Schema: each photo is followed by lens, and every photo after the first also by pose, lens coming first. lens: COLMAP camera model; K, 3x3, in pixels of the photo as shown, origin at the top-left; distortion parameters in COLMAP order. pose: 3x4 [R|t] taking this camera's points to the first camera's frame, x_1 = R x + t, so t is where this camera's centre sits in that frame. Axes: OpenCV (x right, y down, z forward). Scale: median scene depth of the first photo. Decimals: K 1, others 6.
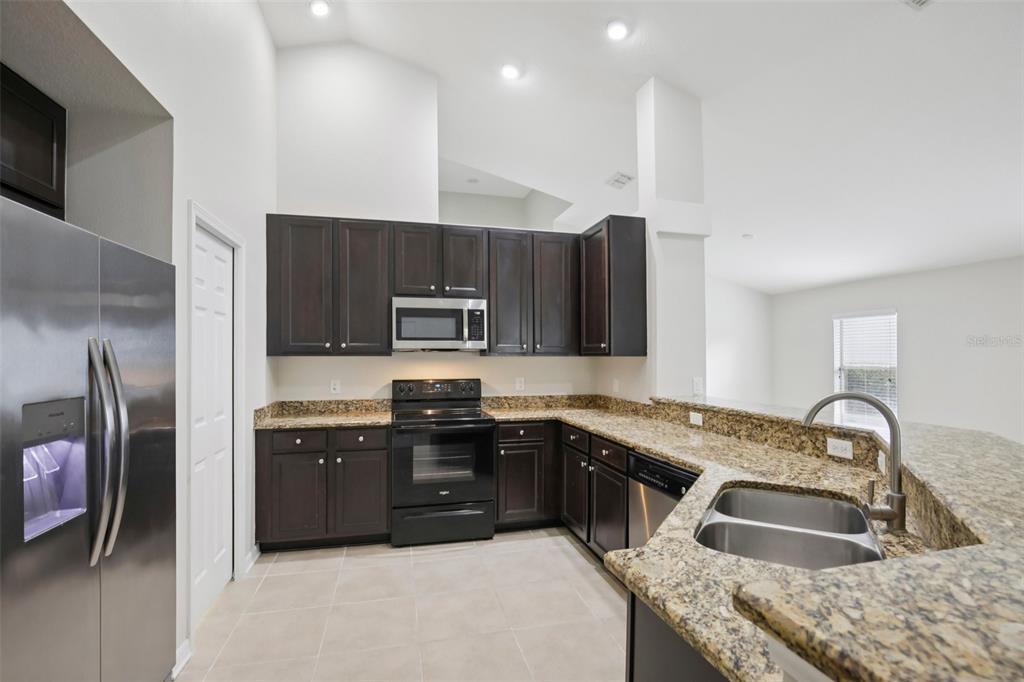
lens RADIAL K [[469.0, 0, 516.6], [0, 469.0, 351.2], [0, 0, 1]] dist [-0.032417, 0.004129]
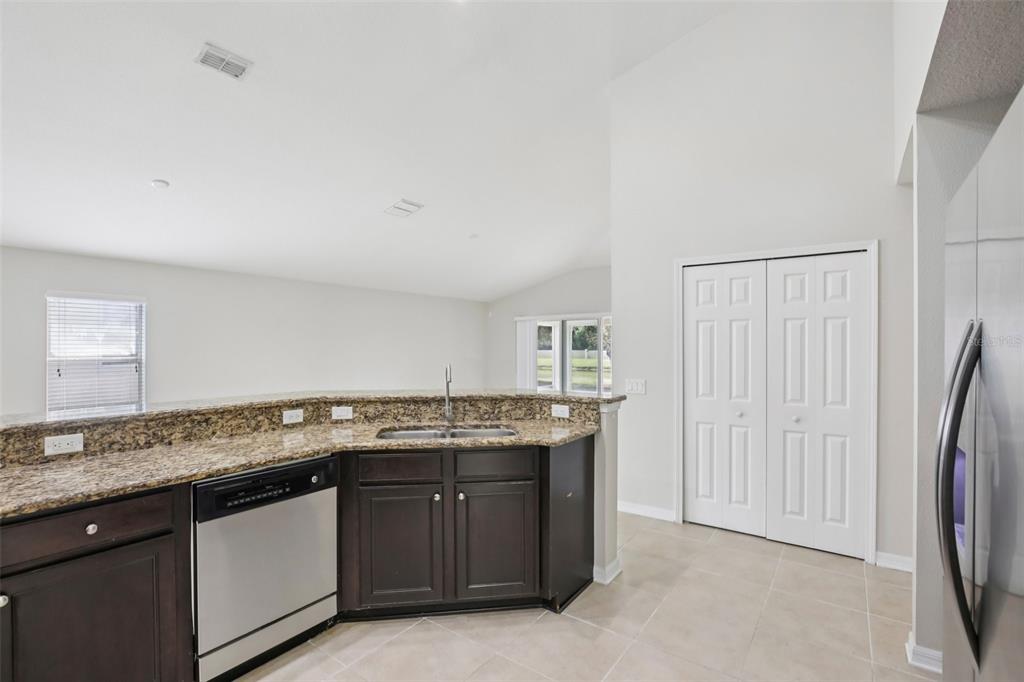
lens RADIAL K [[469.0, 0, 506.9], [0, 469.0, 341.1], [0, 0, 1]] dist [-0.032417, 0.004129]
pose [[-0.626217, 0.006773, 0.779619, -0.530350], [-0.009549, 0.999821, -0.016356, 0.007997], [-0.779590, -0.017687, -0.626040, 1.002013]]
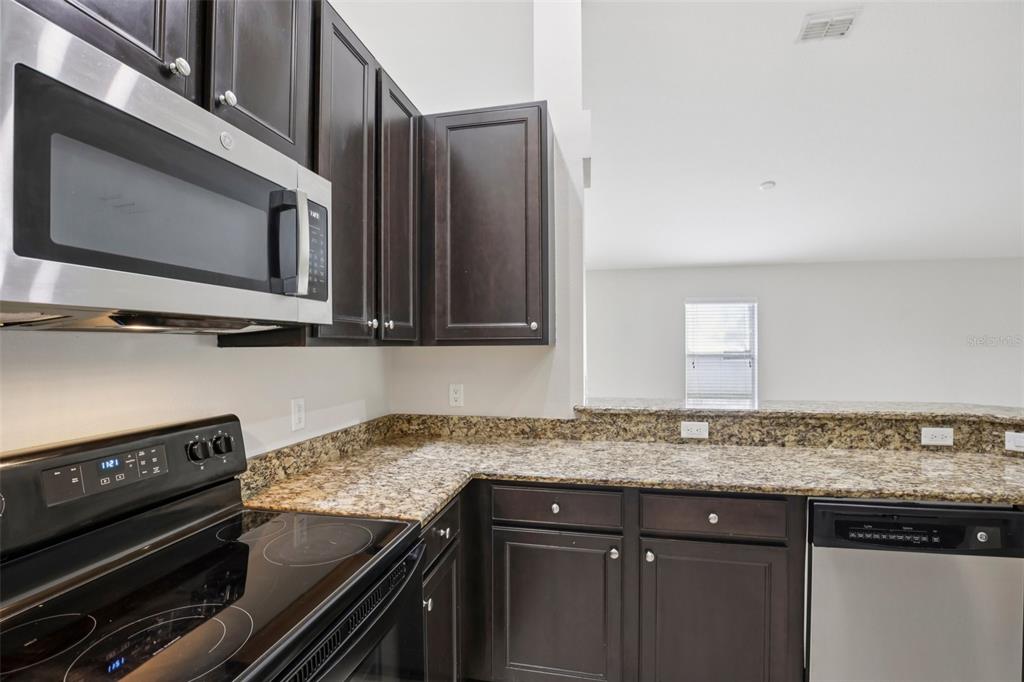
lens RADIAL K [[469.0, 0, 514.2], [0, 469.0, 345.1], [0, 0, 1]] dist [-0.032417, 0.004129]
pose [[0.452526, -0.004800, 0.891738, -0.422387], [-0.004515, 0.999960, 0.007673, 0.009336], [-0.891740, -0.007498, 0.452486, 1.005076]]
